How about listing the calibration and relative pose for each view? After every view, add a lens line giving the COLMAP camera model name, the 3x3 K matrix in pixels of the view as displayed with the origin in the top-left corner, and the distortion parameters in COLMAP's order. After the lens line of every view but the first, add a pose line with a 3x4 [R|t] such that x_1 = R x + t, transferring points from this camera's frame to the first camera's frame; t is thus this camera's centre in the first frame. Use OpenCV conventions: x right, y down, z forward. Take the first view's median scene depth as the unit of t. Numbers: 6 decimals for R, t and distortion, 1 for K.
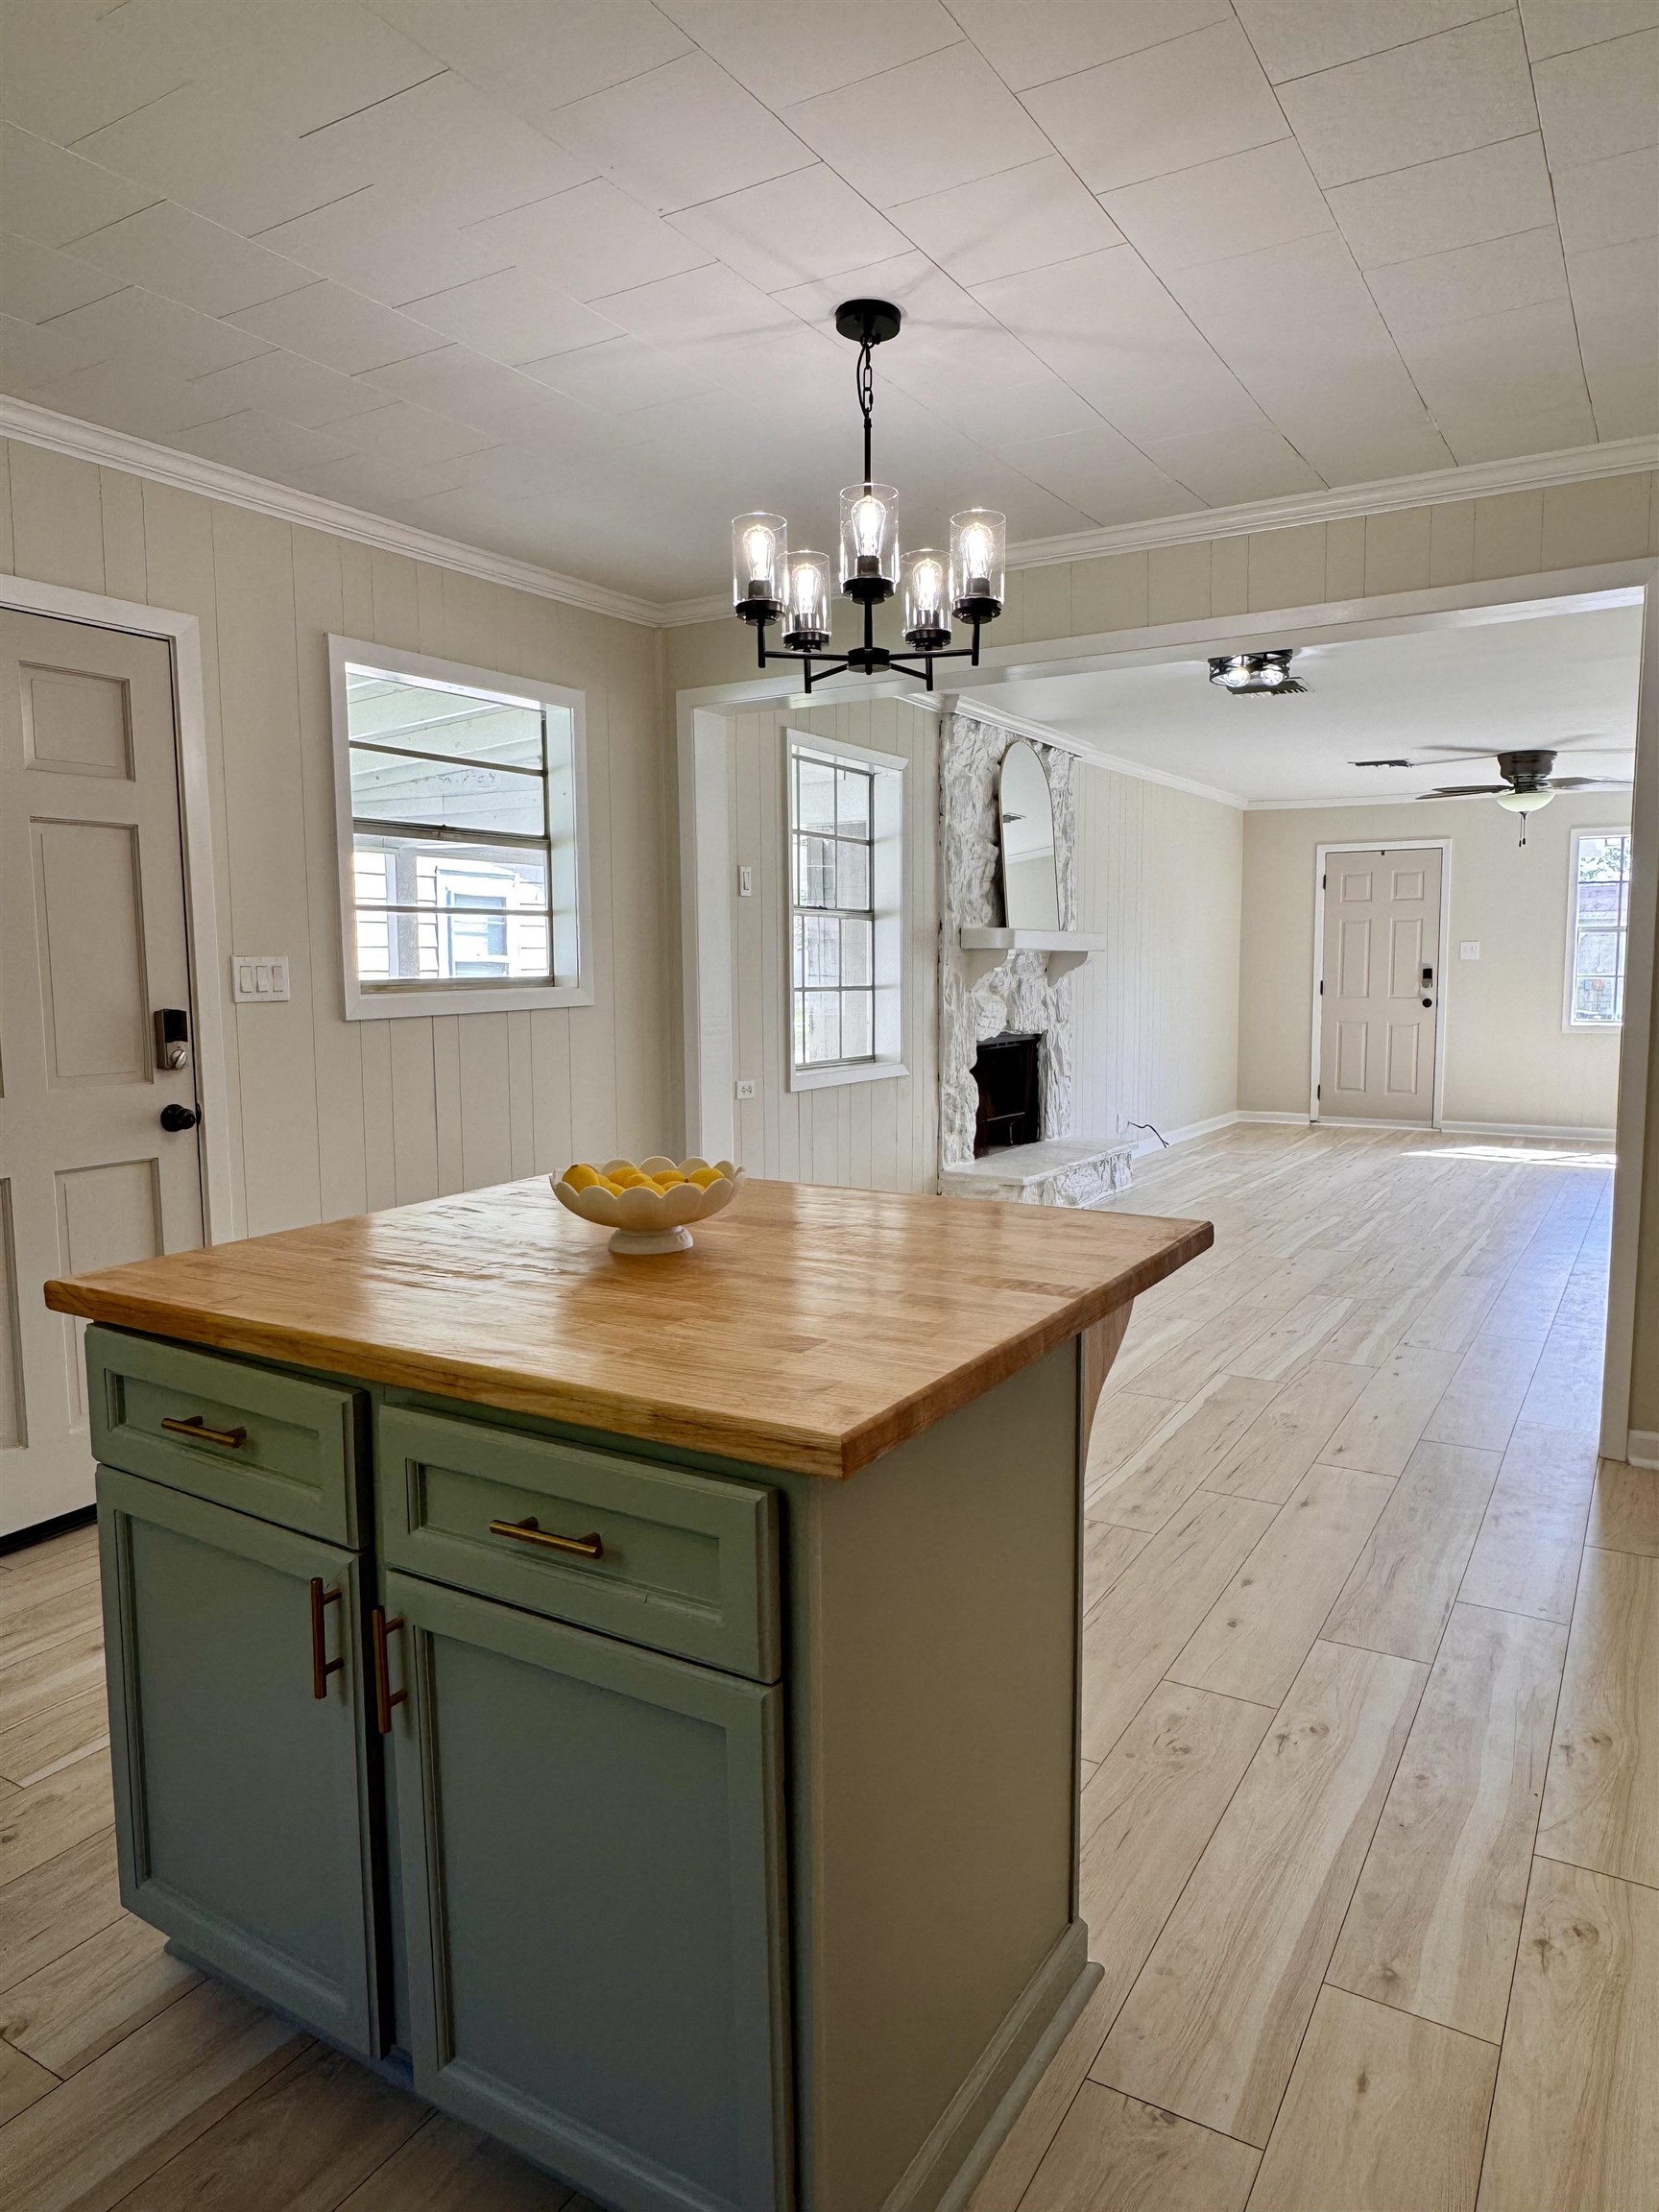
lens RADIAL K [[1423.7, 0, 829.5], [0, 1423.7, 1106.0], [0, 0, 1]] dist [-0.001315, 0.002802]
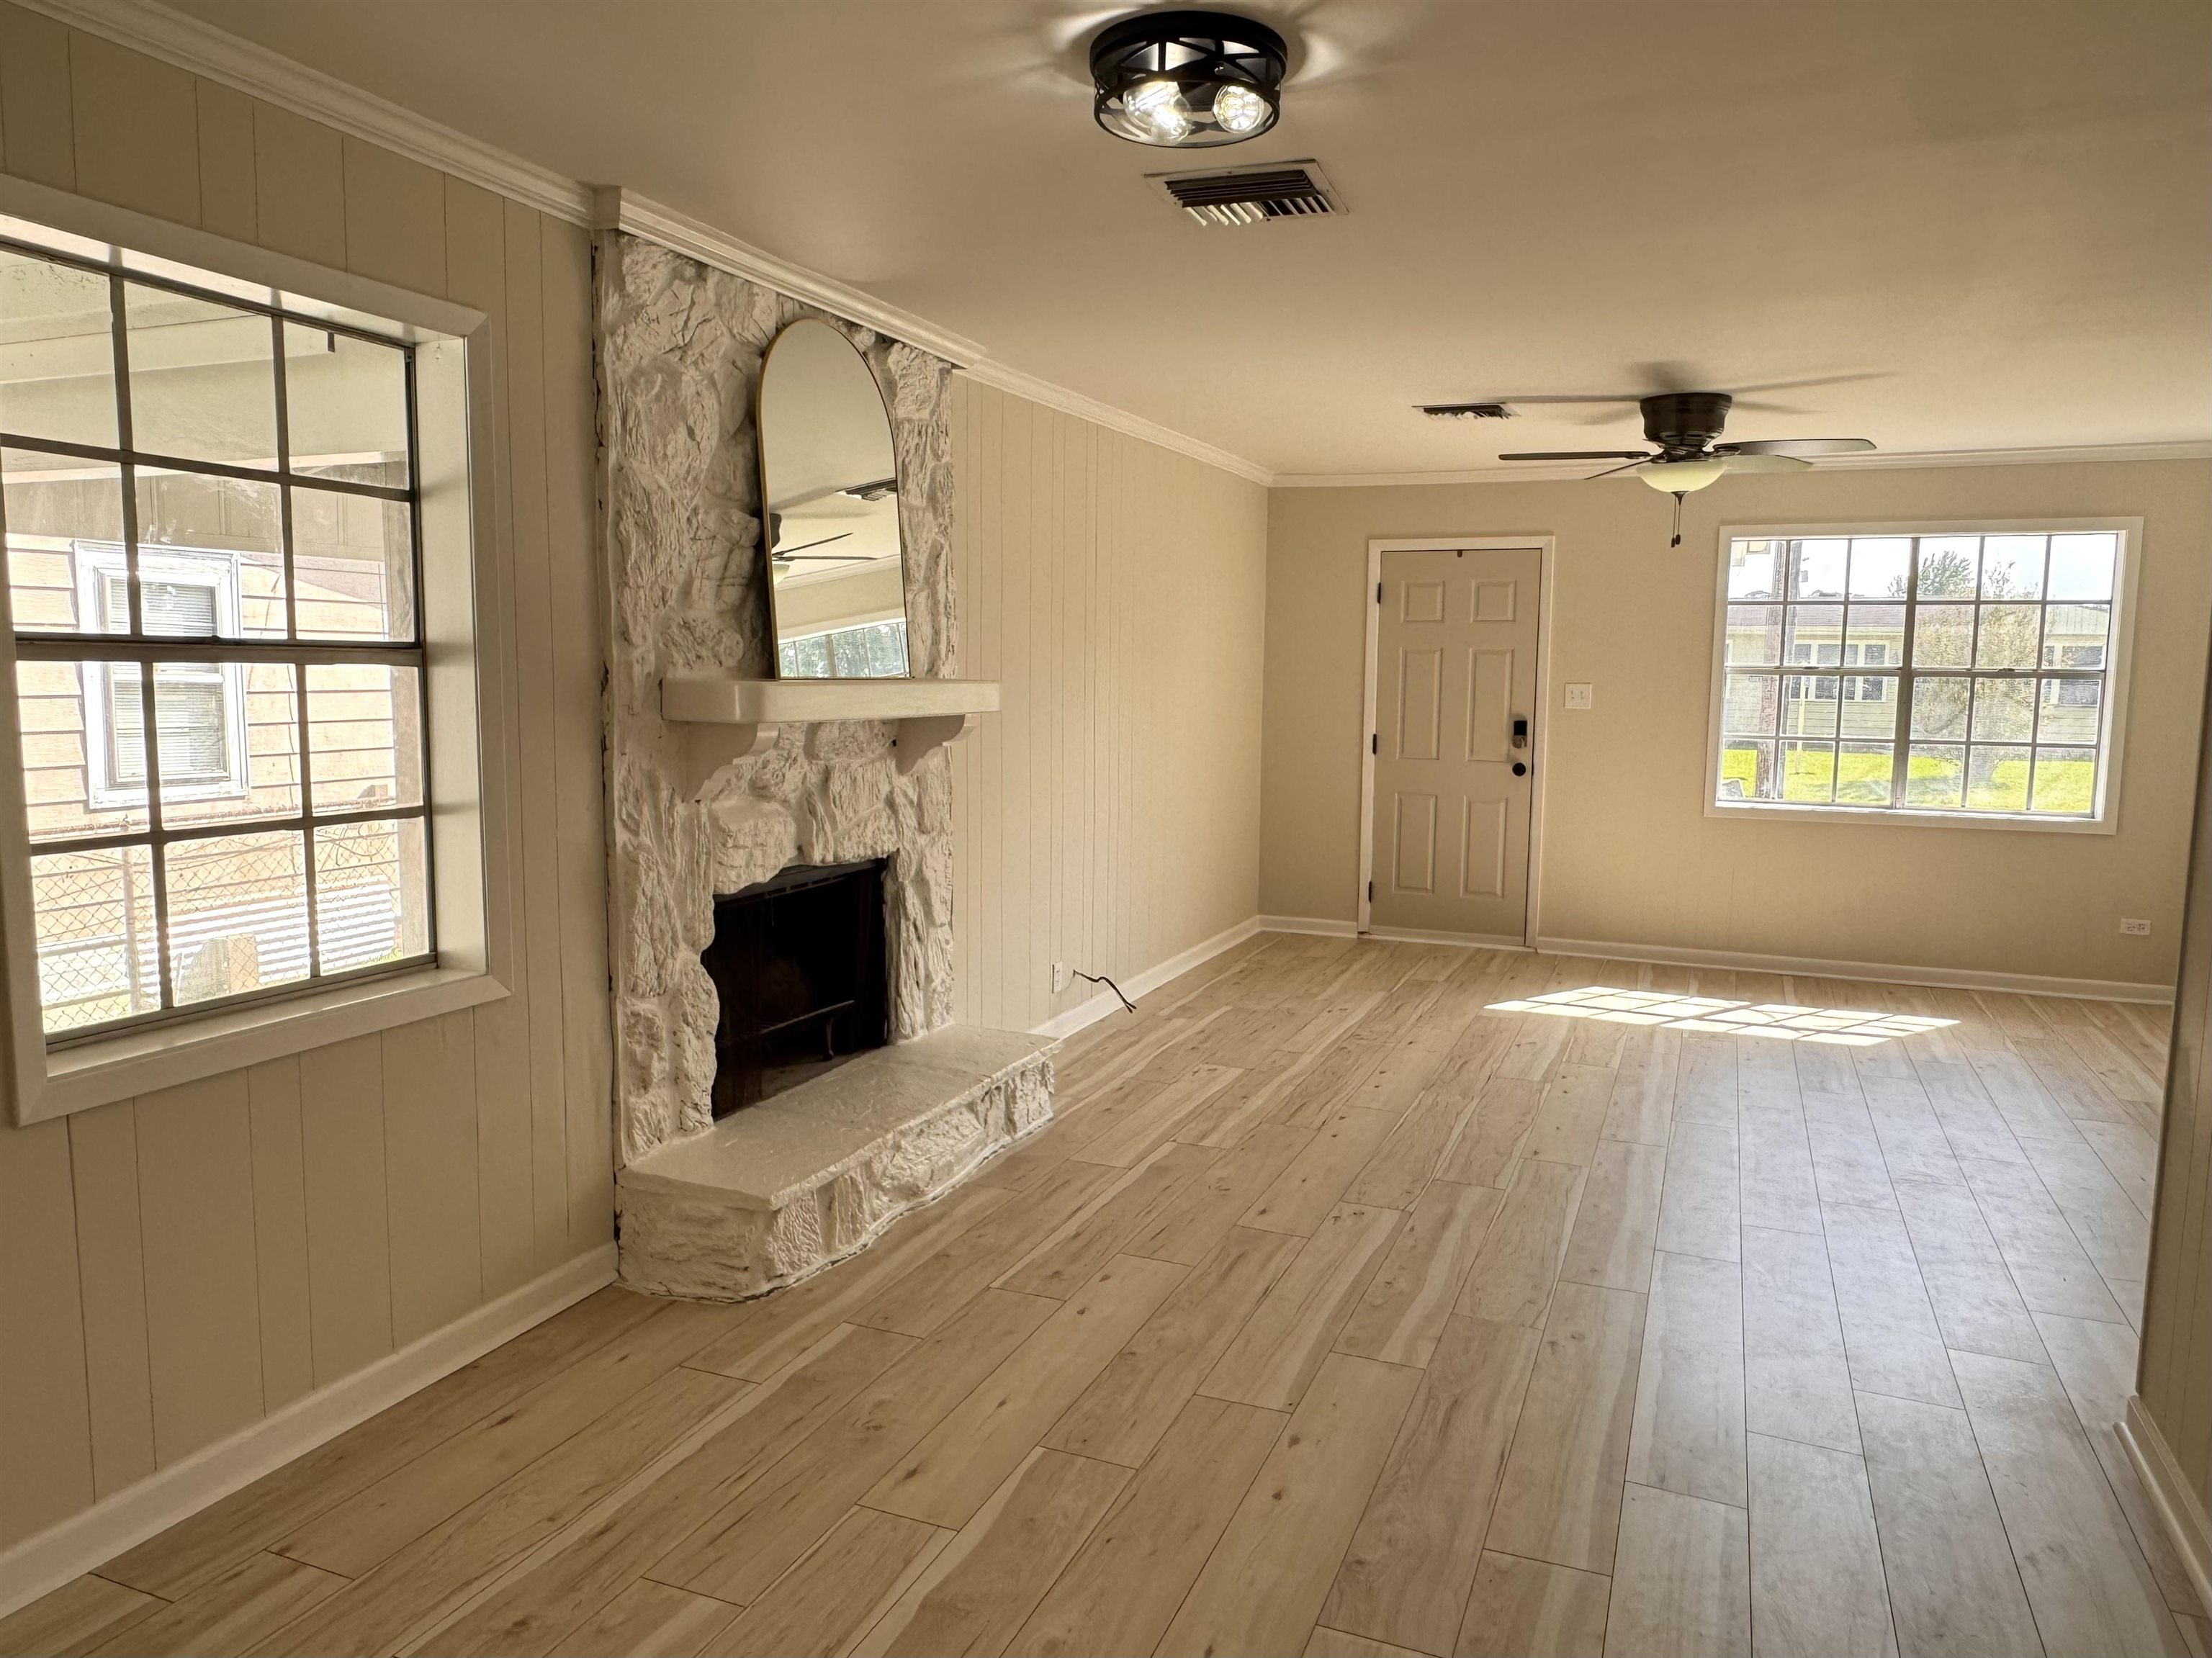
lens RADIAL K [[1484.9, 0, 1106.0], [0, 1484.9, 829.0], [0, 0, 1]] dist [-0.001871, -0.000552]
pose [[0.989237, -0.000124, 0.146324, 0.166818], [-0.001758, 0.999917, 0.012734, -0.078038], [-0.146313, -0.012854, 0.989155, 0.457830]]
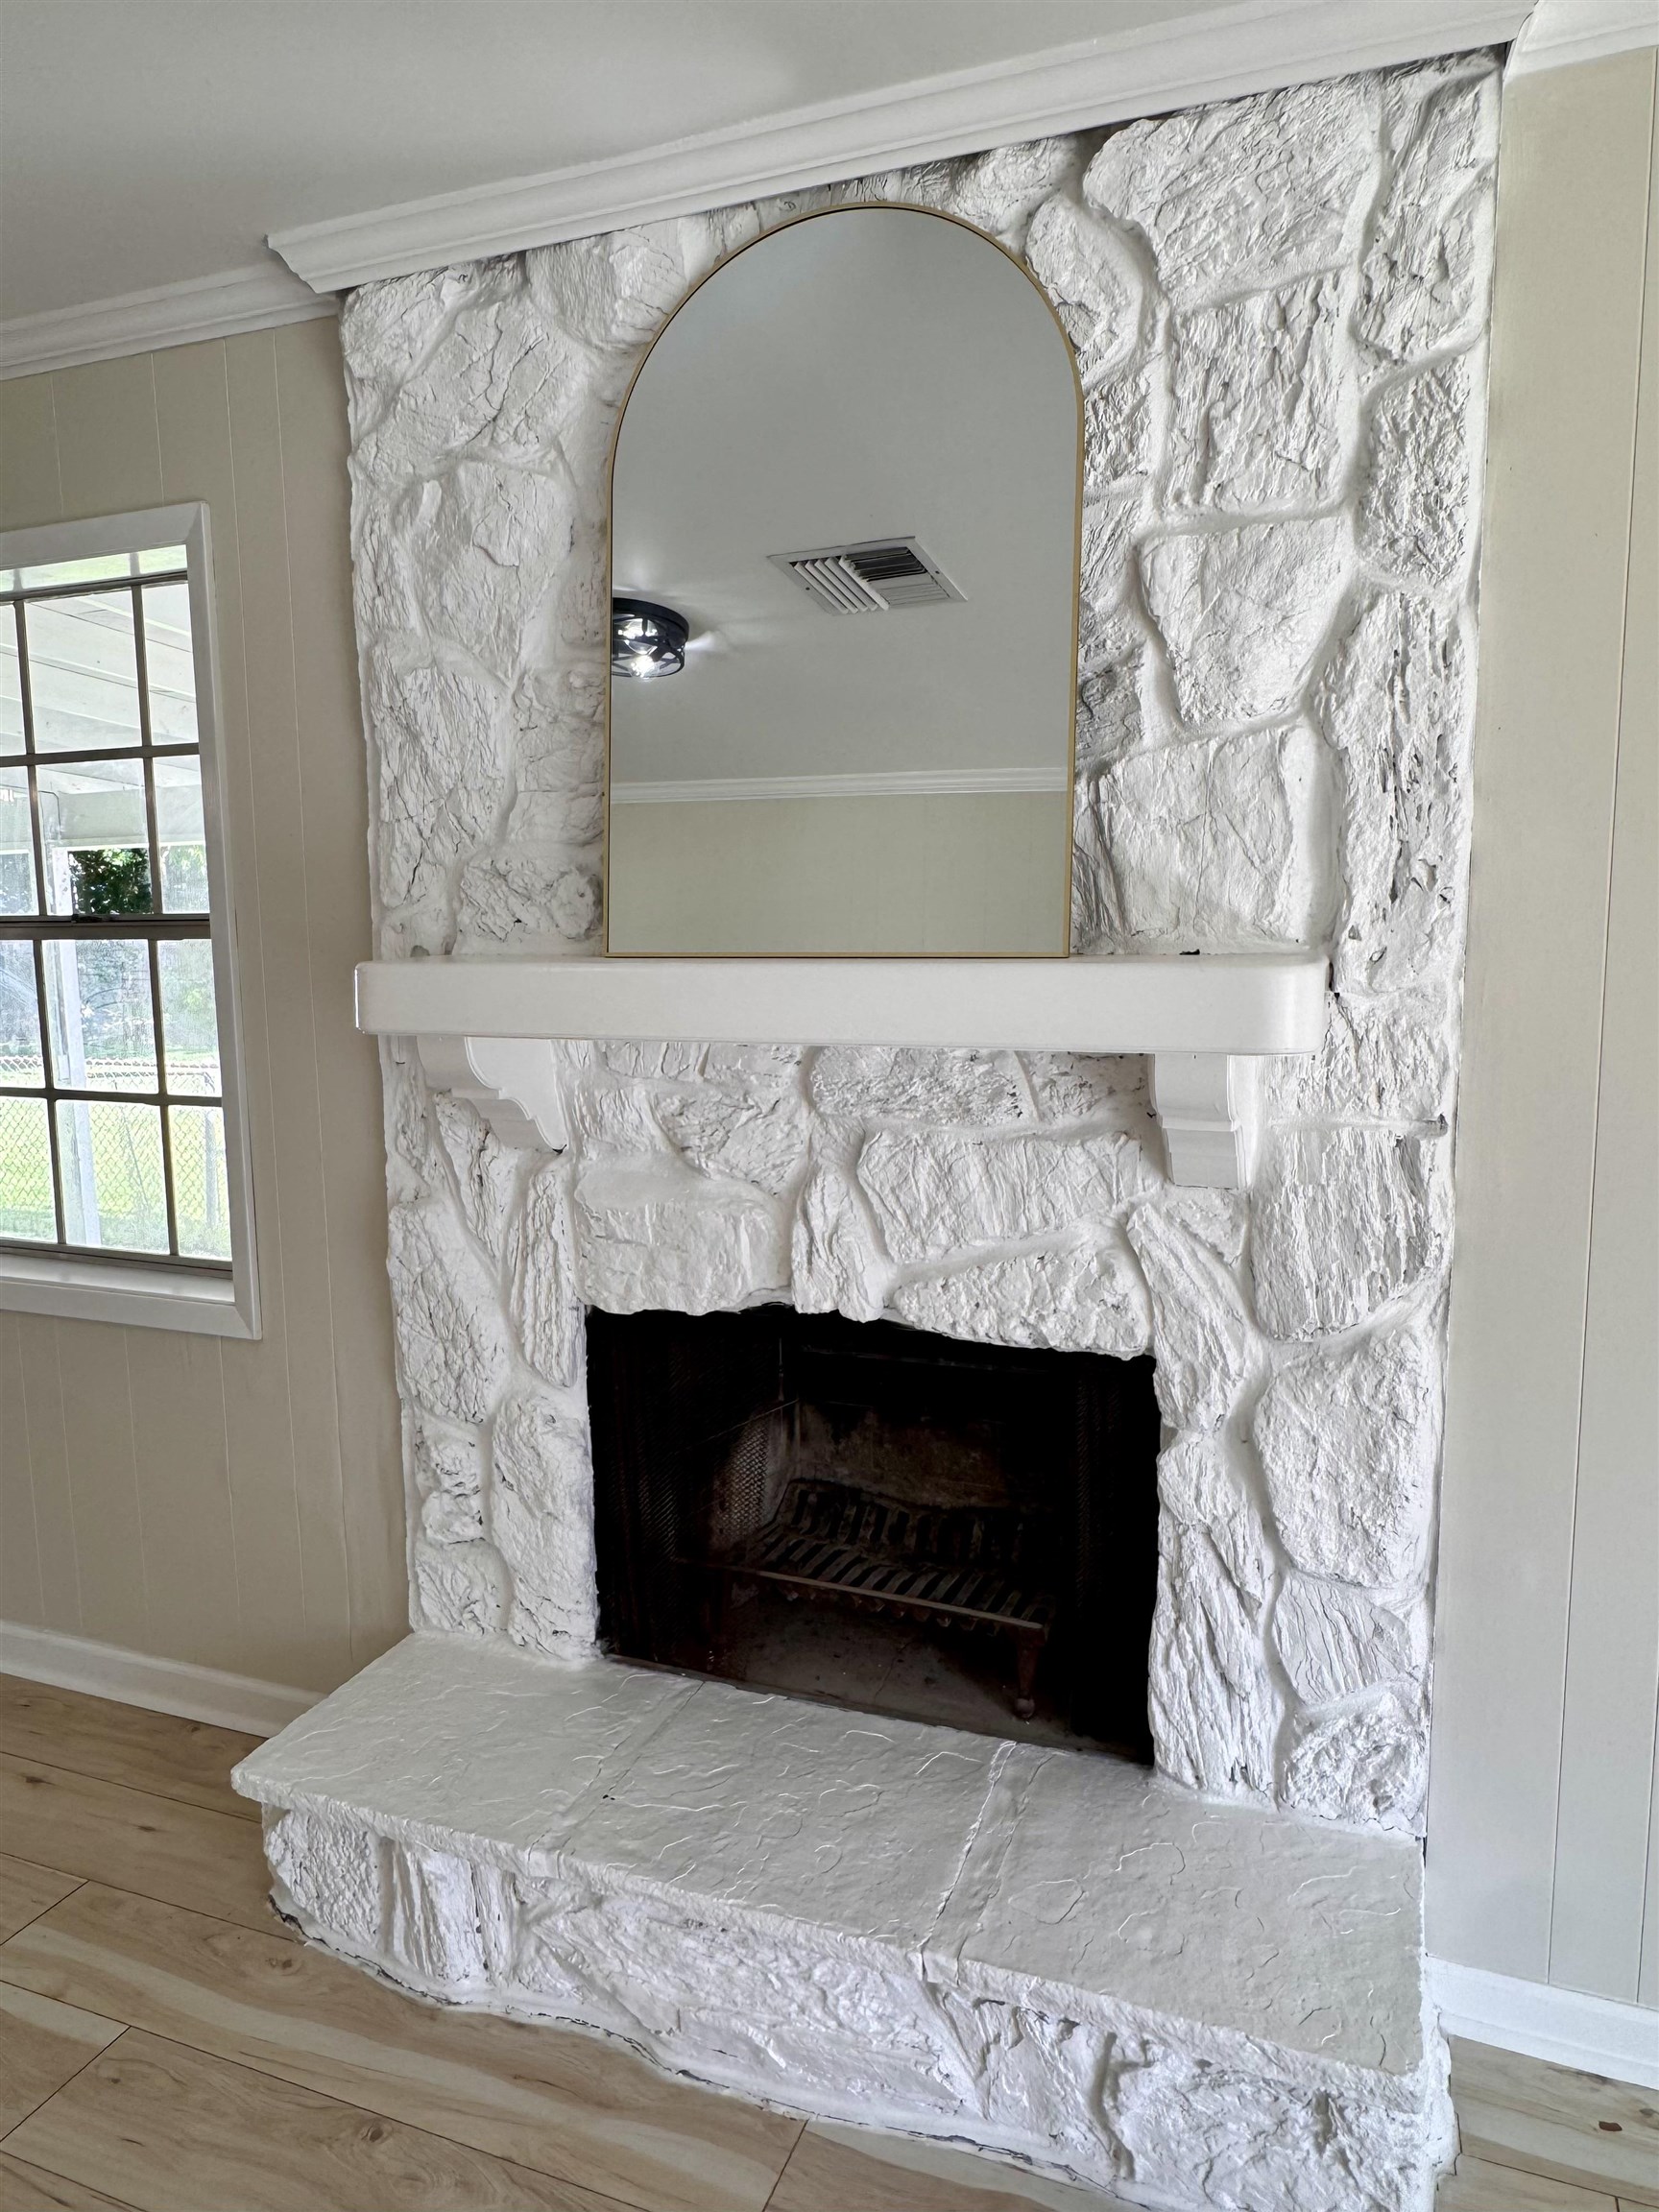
lens RADIAL K [[1423.7, 0, 829.5], [0, 1423.7, 1106.0], [0, 0, 1]] dist [-0.001315, 0.002802]
pose [[0.169039, 0.129158, -0.977110, 0.422833], [-0.086711, 0.989481, 0.115792, -0.133813], [0.981788, 0.065152, 0.178461, 1.011345]]
